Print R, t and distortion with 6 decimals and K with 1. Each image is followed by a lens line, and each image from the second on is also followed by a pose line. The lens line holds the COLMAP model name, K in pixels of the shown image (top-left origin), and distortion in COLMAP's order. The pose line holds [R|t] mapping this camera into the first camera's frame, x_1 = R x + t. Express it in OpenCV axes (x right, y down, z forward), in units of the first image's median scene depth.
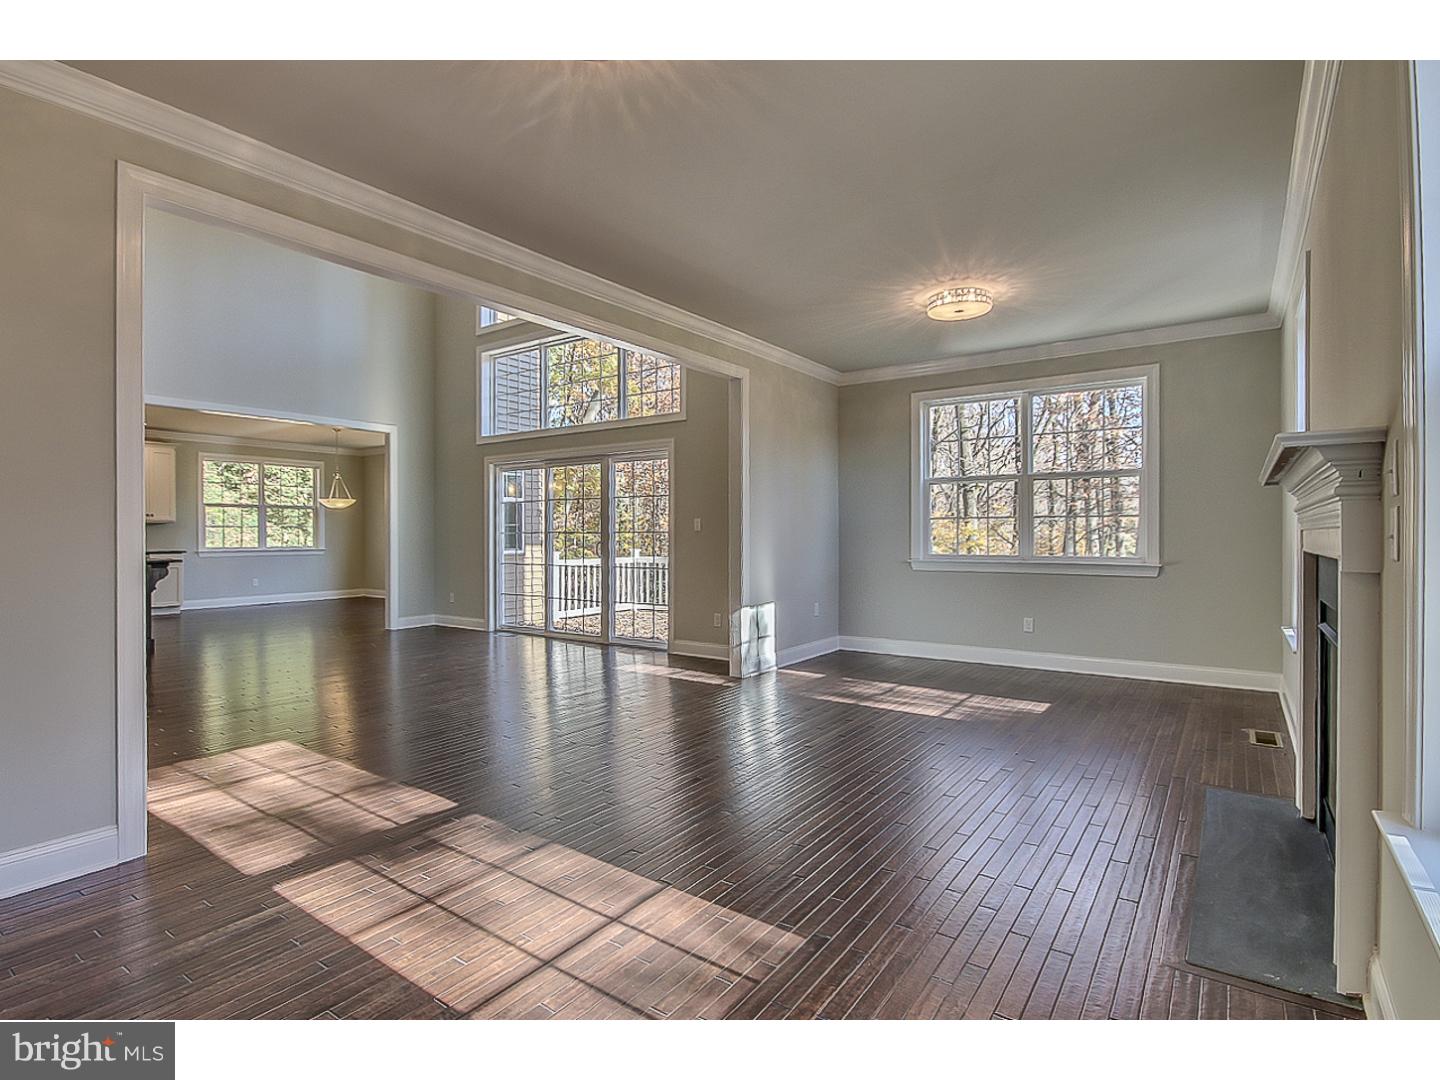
lens RADIAL K [[720.0, 0, 674.2], [0, 720.0, 541.9], [0, 0, 1]] dist [0.002335, -0.000343]
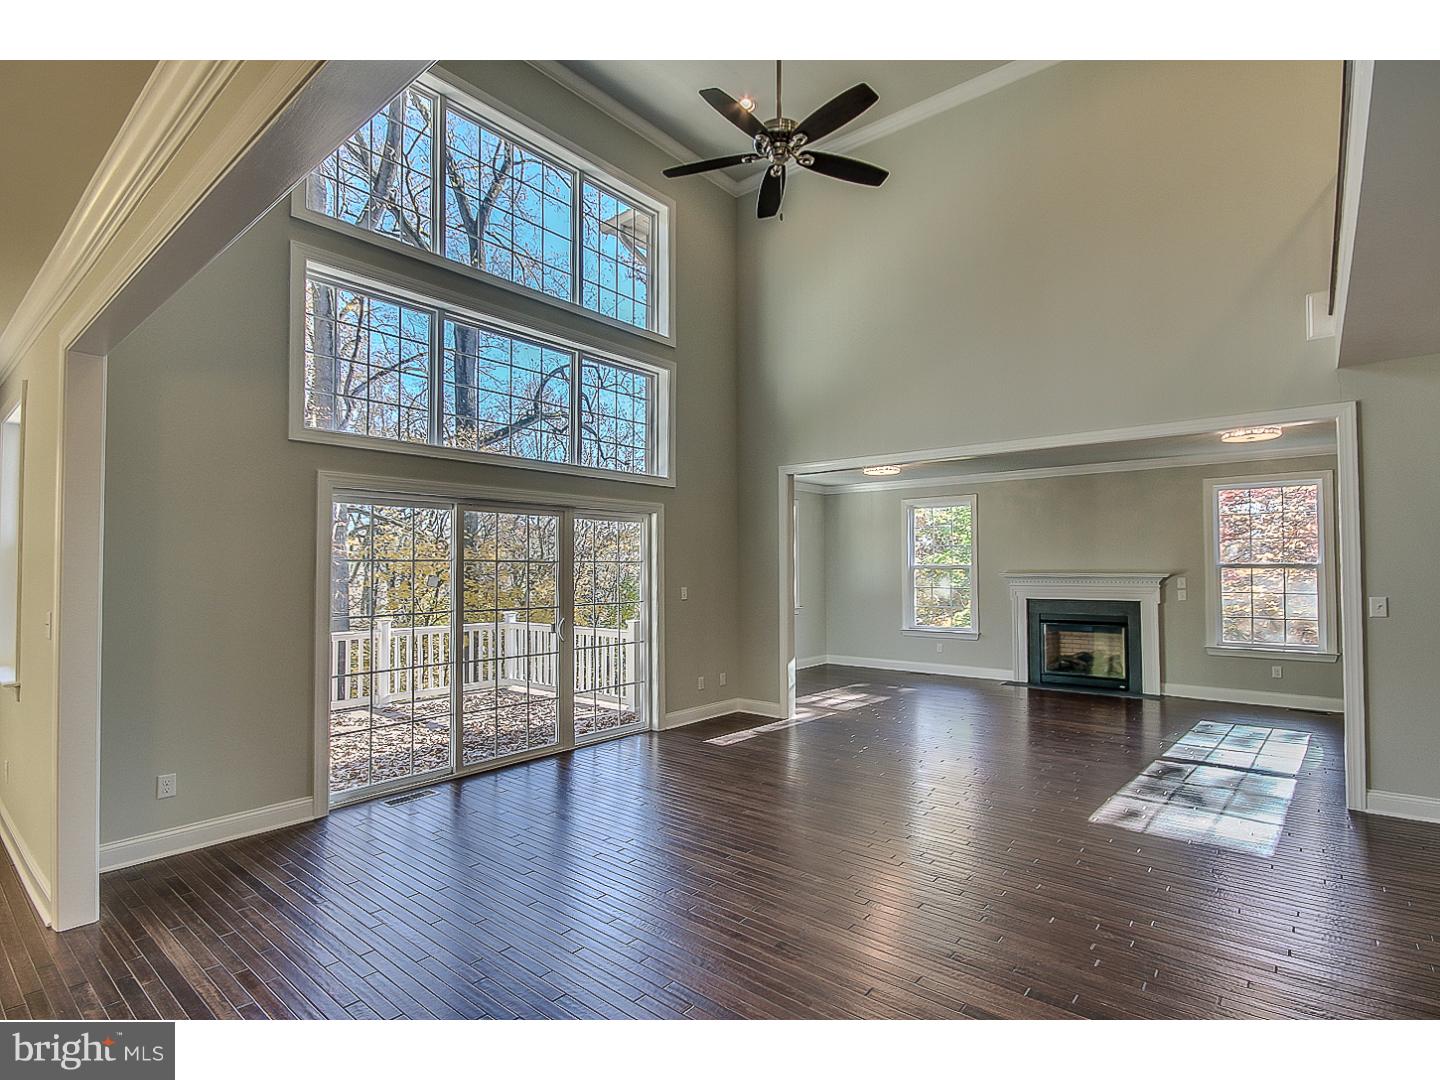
lens RADIAL K [[720.0, 0, 674.2], [0, 720.0, 541.9], [0, 0, 1]] dist [0.002335, -0.000343]
pose [[0.067220, 0.035795, 0.997096, -0.947190], [0.018007, 0.999150, -0.037083, -0.055592], [-0.997576, 0.020448, 0.066518, 0.914691]]
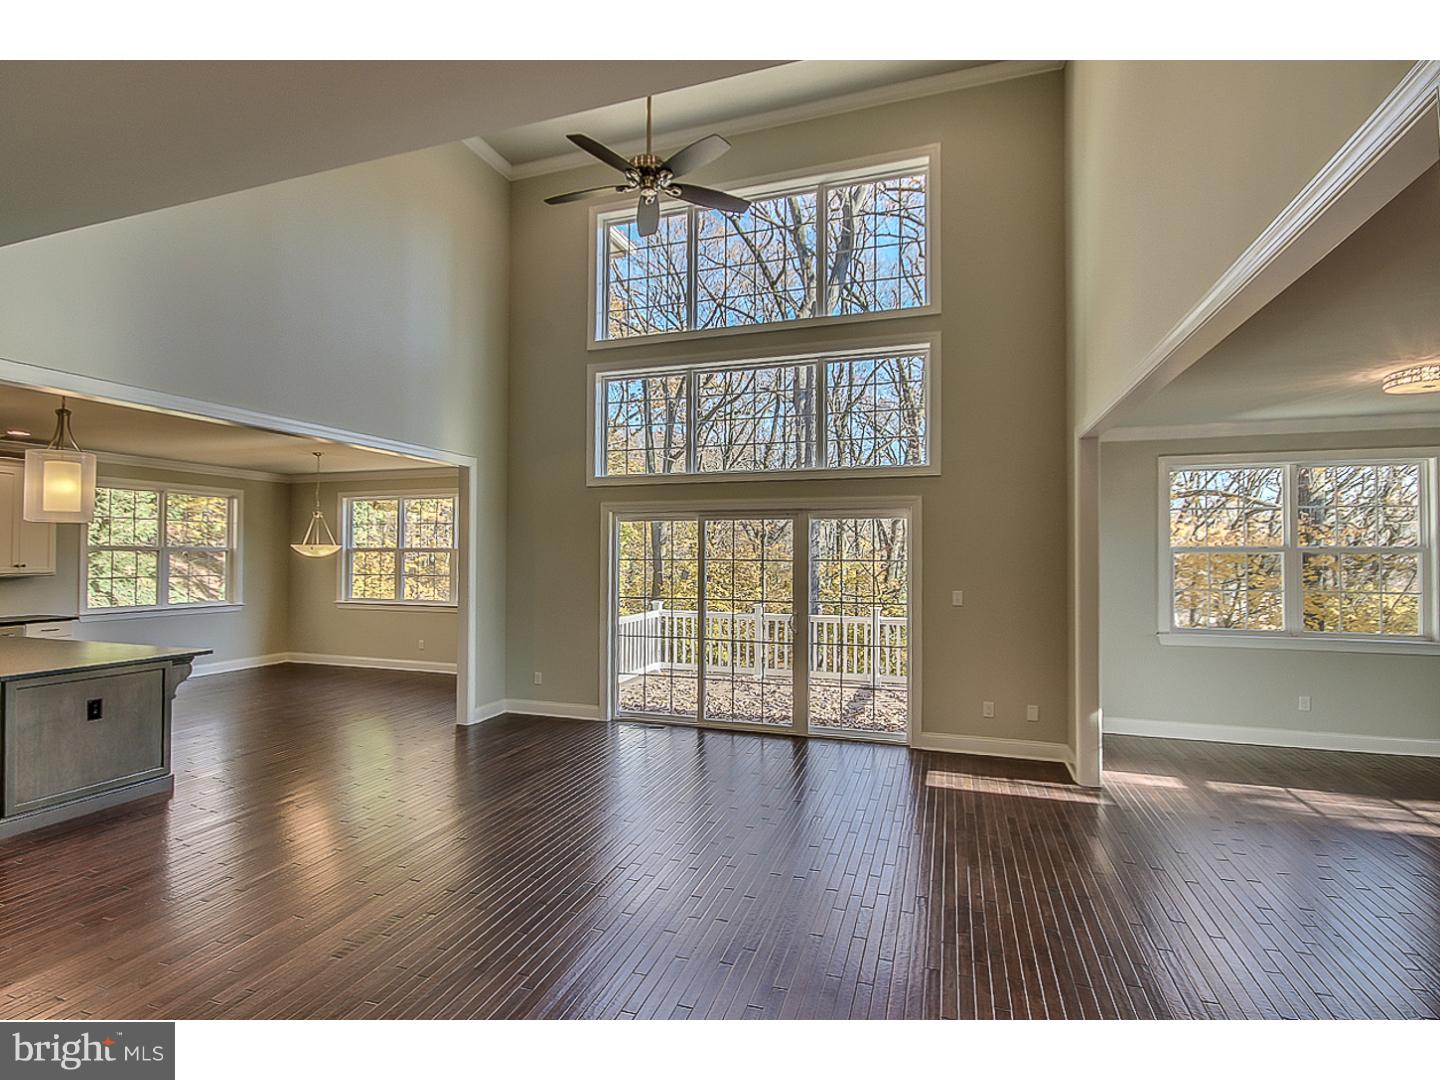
lens RADIAL K [[720.0, 0, 674.2], [0, 720.0, 541.9], [0, 0, 1]] dist [0.002335, -0.000343]
pose [[0.958323, 0.011172, 0.285467, -0.523478], [-0.001374, 0.999404, -0.034498, -0.059095], [-0.285683, 0.032668, 0.957767, 0.270091]]
